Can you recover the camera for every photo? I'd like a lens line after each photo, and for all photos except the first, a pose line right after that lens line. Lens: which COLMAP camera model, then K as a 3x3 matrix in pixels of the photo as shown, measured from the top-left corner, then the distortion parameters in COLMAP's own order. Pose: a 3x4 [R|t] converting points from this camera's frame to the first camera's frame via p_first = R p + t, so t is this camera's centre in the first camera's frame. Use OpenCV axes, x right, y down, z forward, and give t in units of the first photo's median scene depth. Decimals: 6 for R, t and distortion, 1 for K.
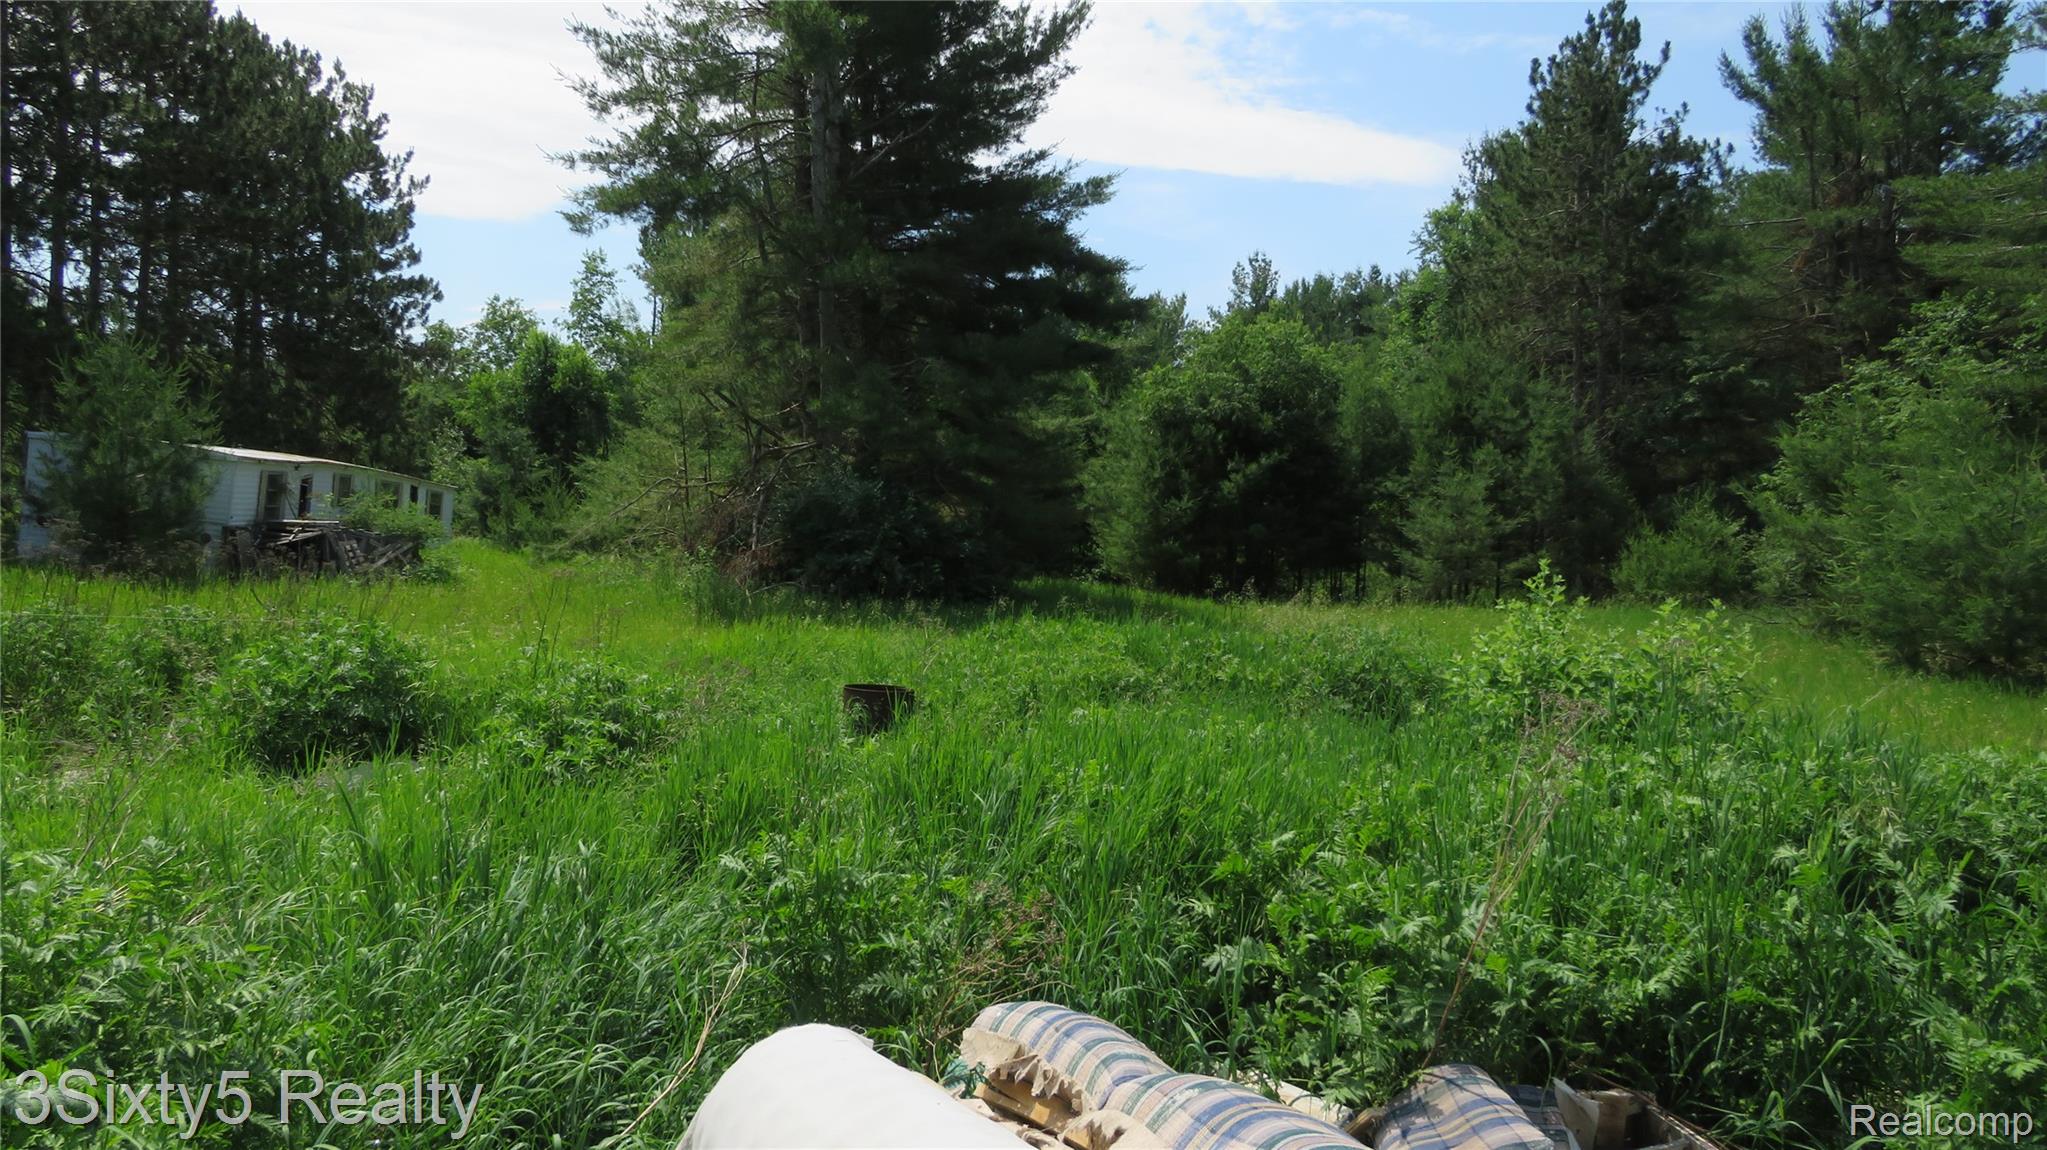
lens RADIAL K [[1459.4, 0, 1023.5], [0, 1459.4, 575.0], [0, 0, 1]] dist [-0.040681, 0.037208]
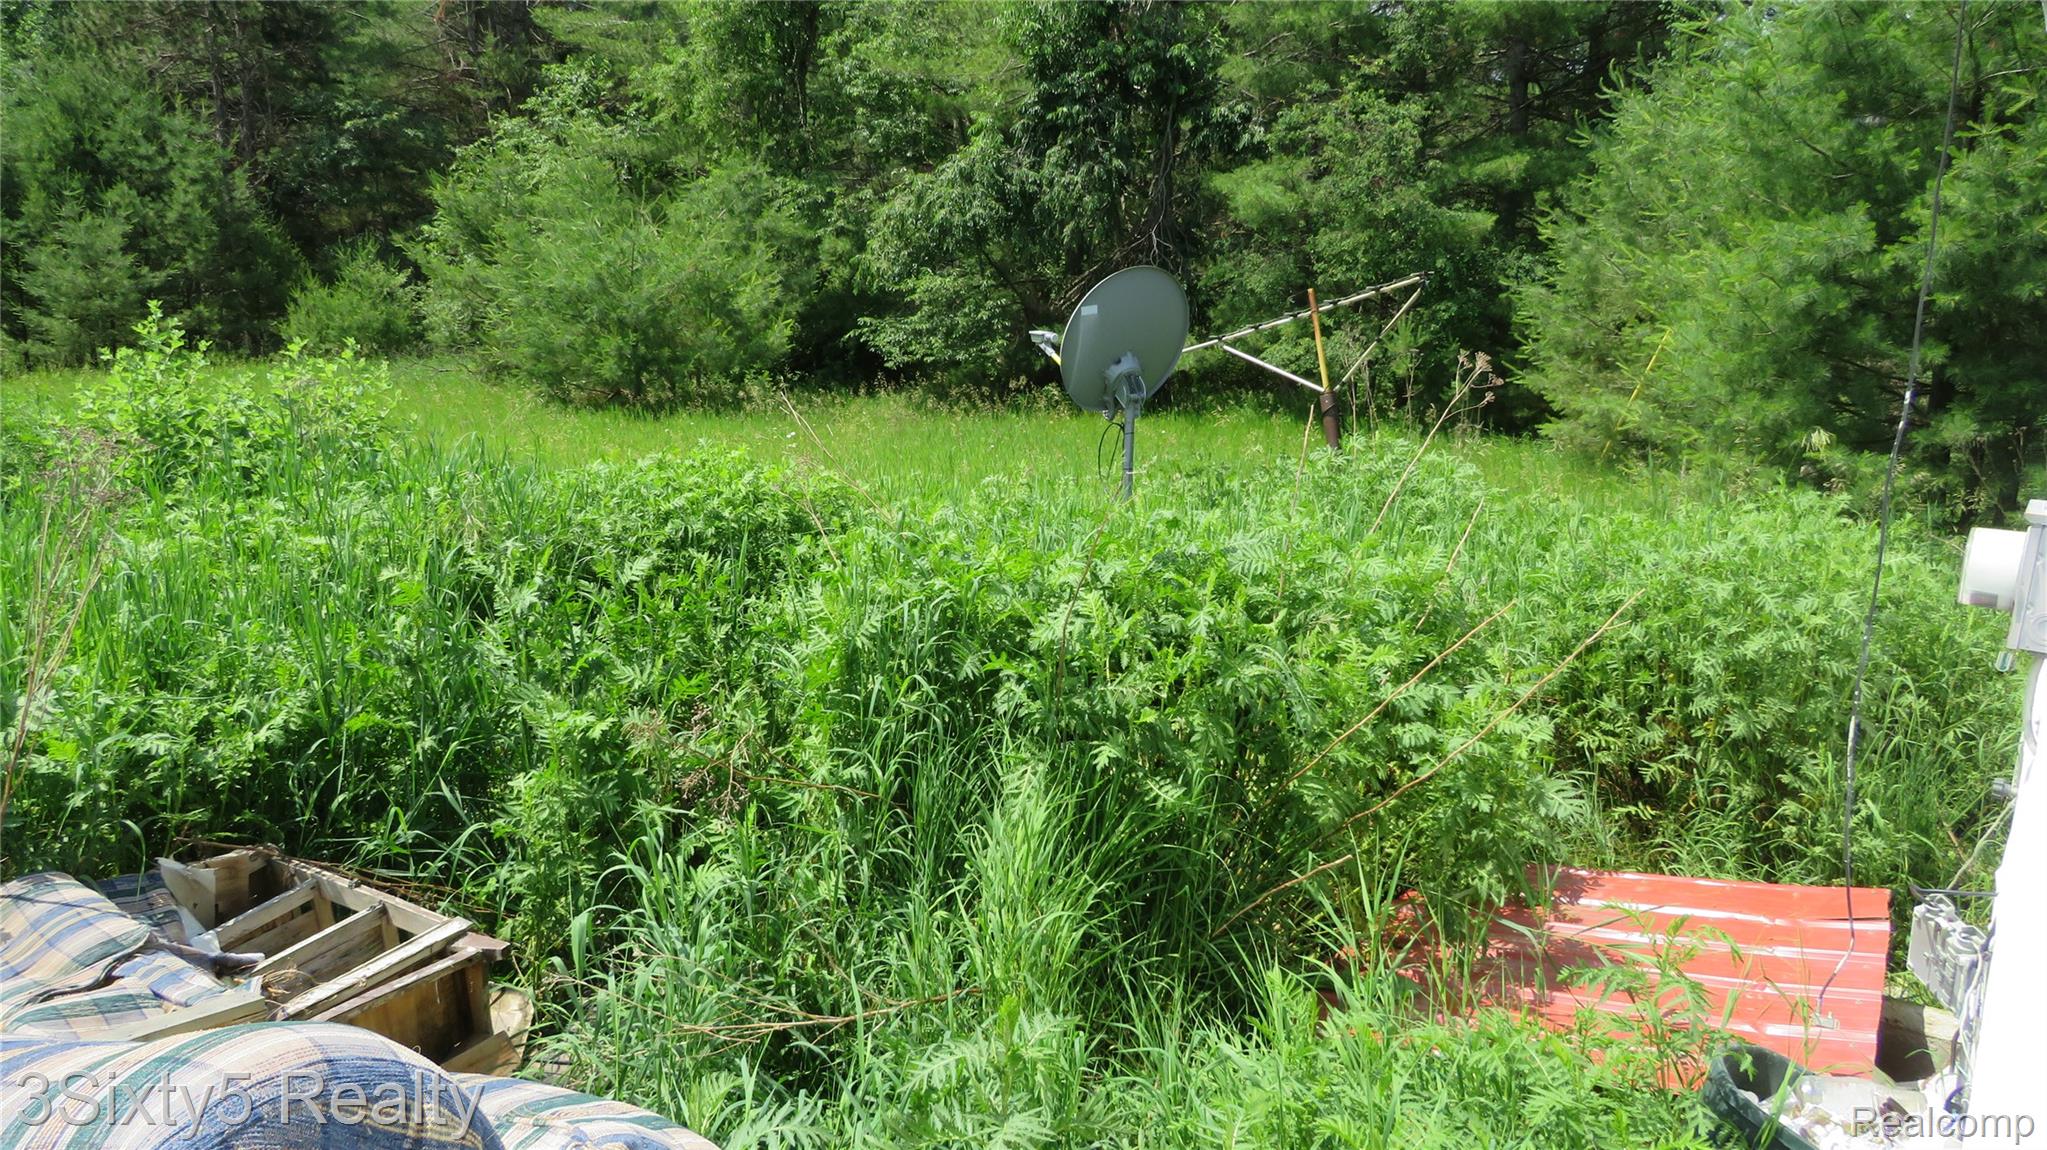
lens RADIAL K [[1439.0, 0, 1023.5], [0, 1439.0, 575.0], [0, 0, 1]] dist [-0.013620, -0.008457]
pose [[0.657569, -0.153767, 0.737535, 0.009192], [0.027506, 0.983198, 0.180461, 0.002778], [-0.752892, -0.098378, 0.650750, 0.003011]]
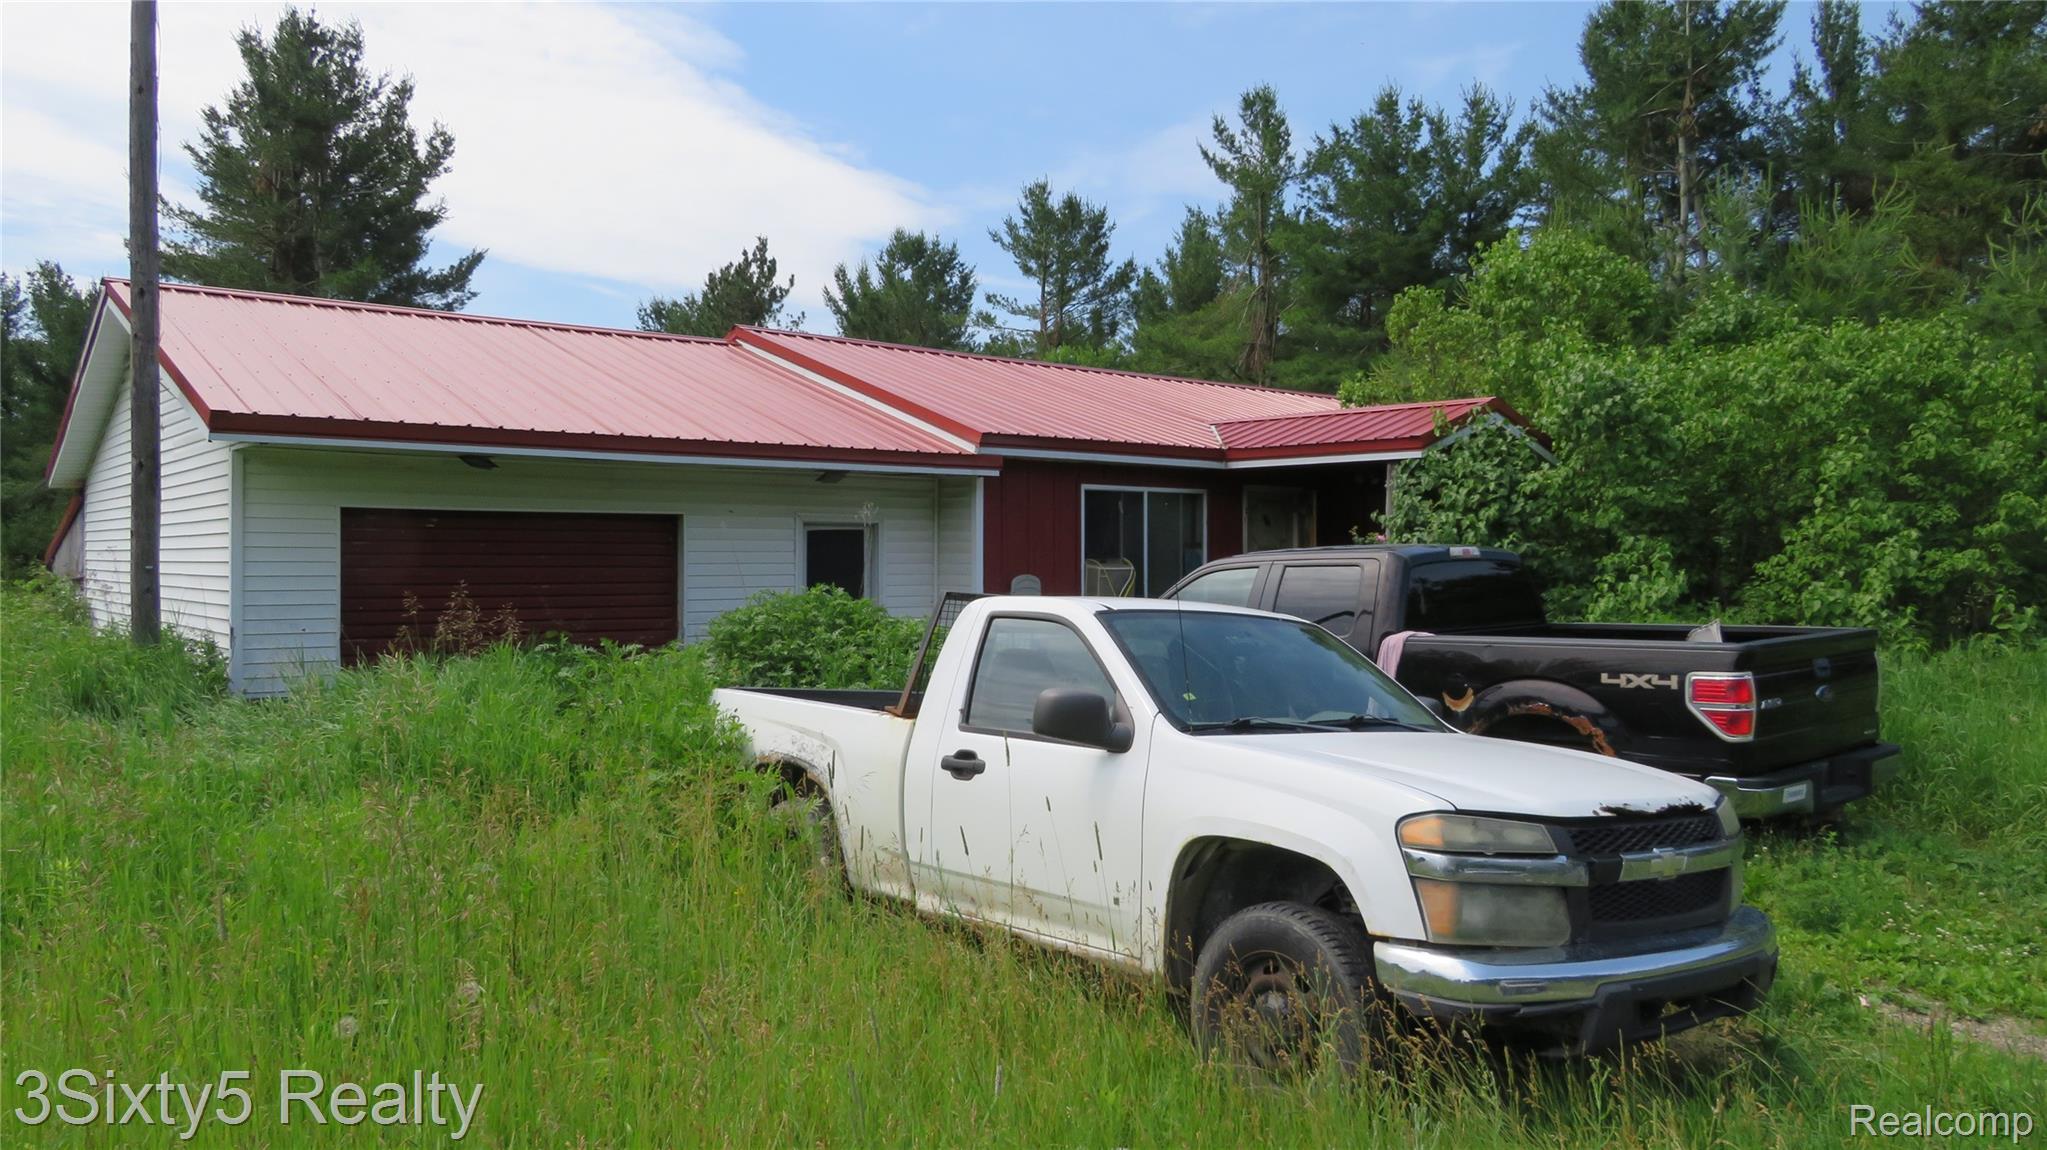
lens RADIAL K [[1438.9, 0, 1008.4], [0, 1438.9, 570.0], [0, 0, 1]] dist [-0.013391, -0.006426]
pose [[0.820633, -0.022630, 0.571007, -0.797652], [0.053309, 0.997890, -0.037066, 0.082809], [-0.568963, 0.060858, 0.820108, -1.221763]]
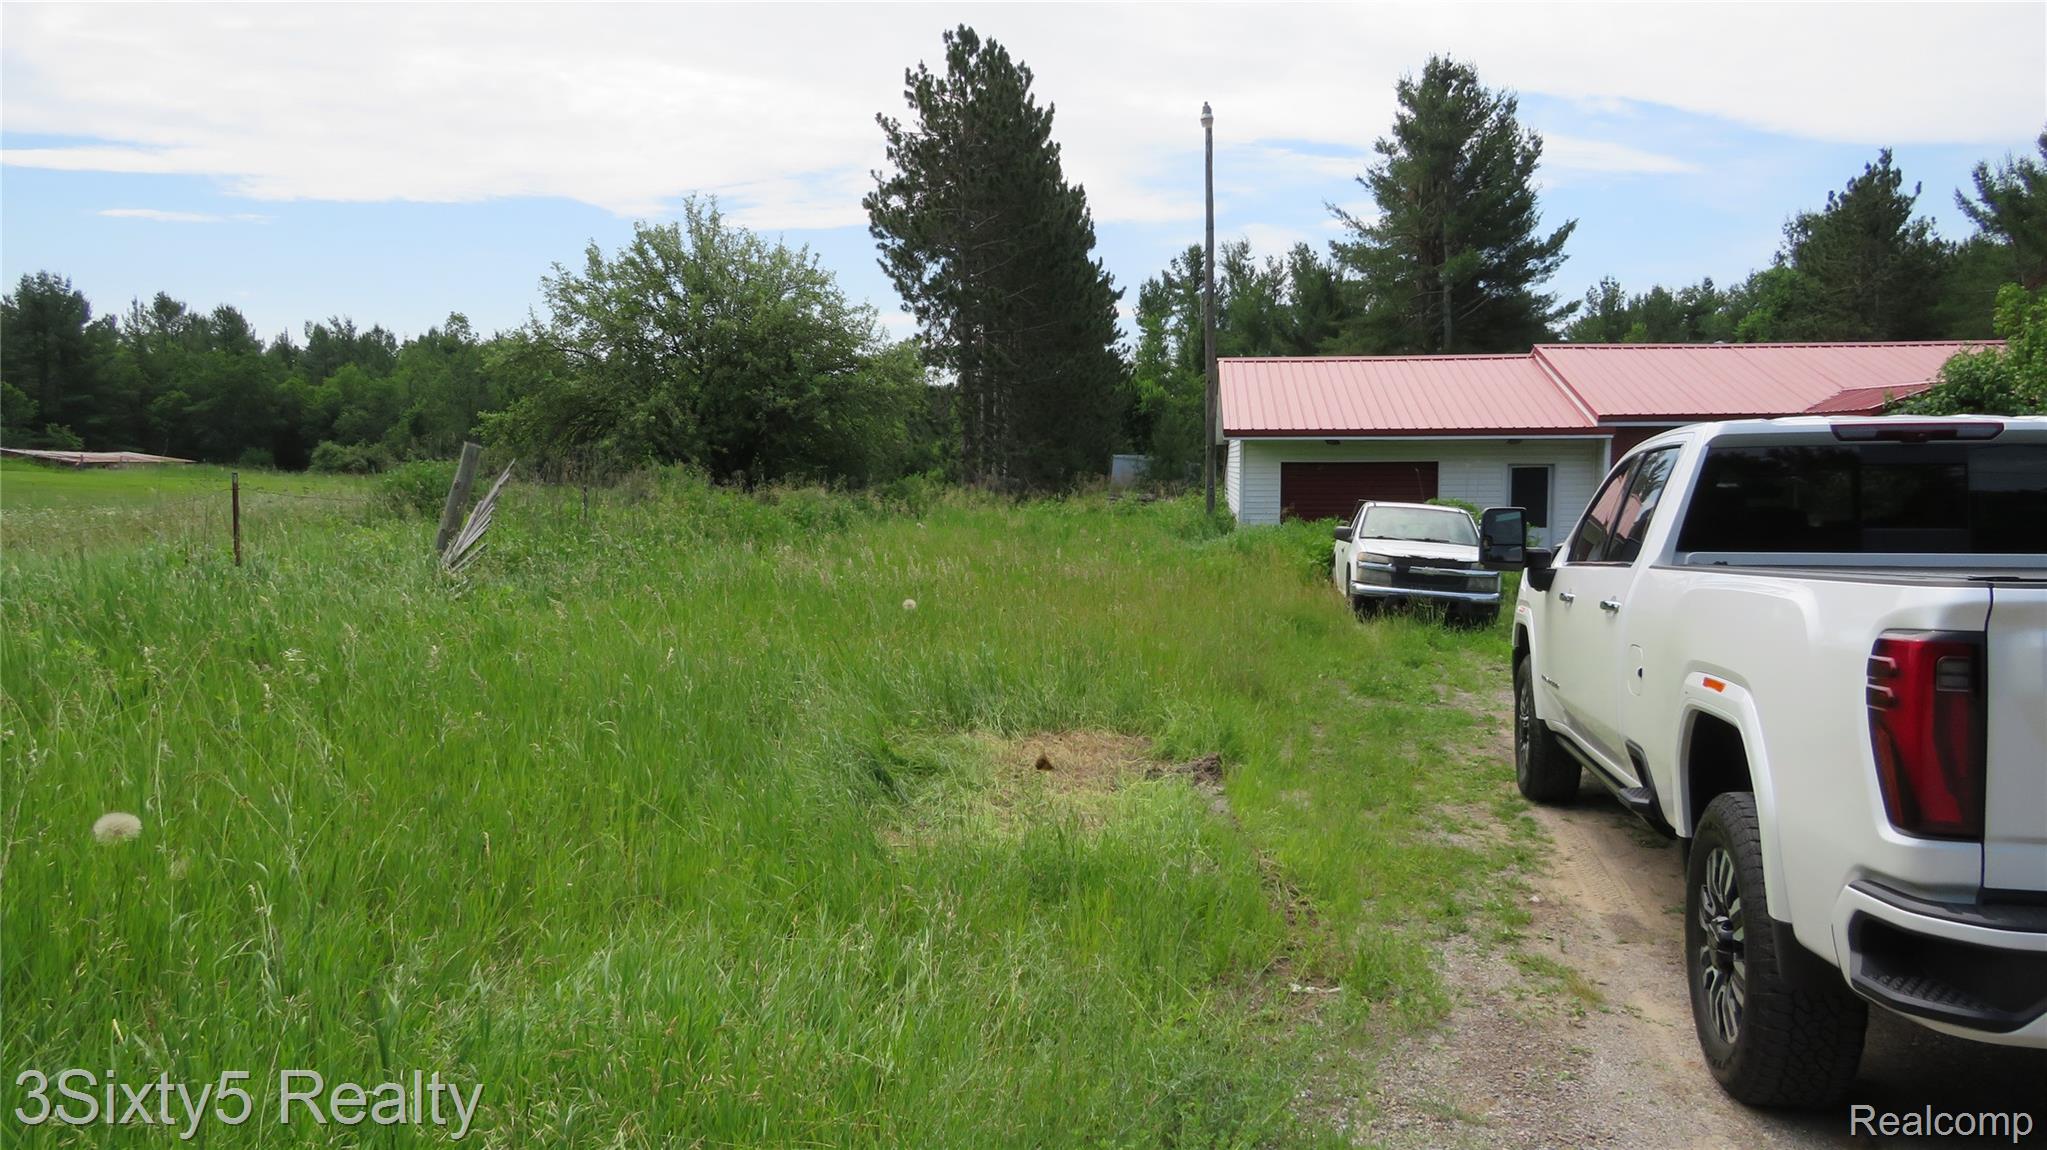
lens RADIAL K [[1459.4, 0, 1023.5], [0, 1459.4, 575.0], [0, 0, 1]] dist [-0.040681, 0.037208]
pose [[0.980593, -0.008186, -0.195883, -0.627897], [0.009772, 0.999927, 0.007132, 0.126948], [0.195811, -0.008908, 0.980601, -2.212473]]
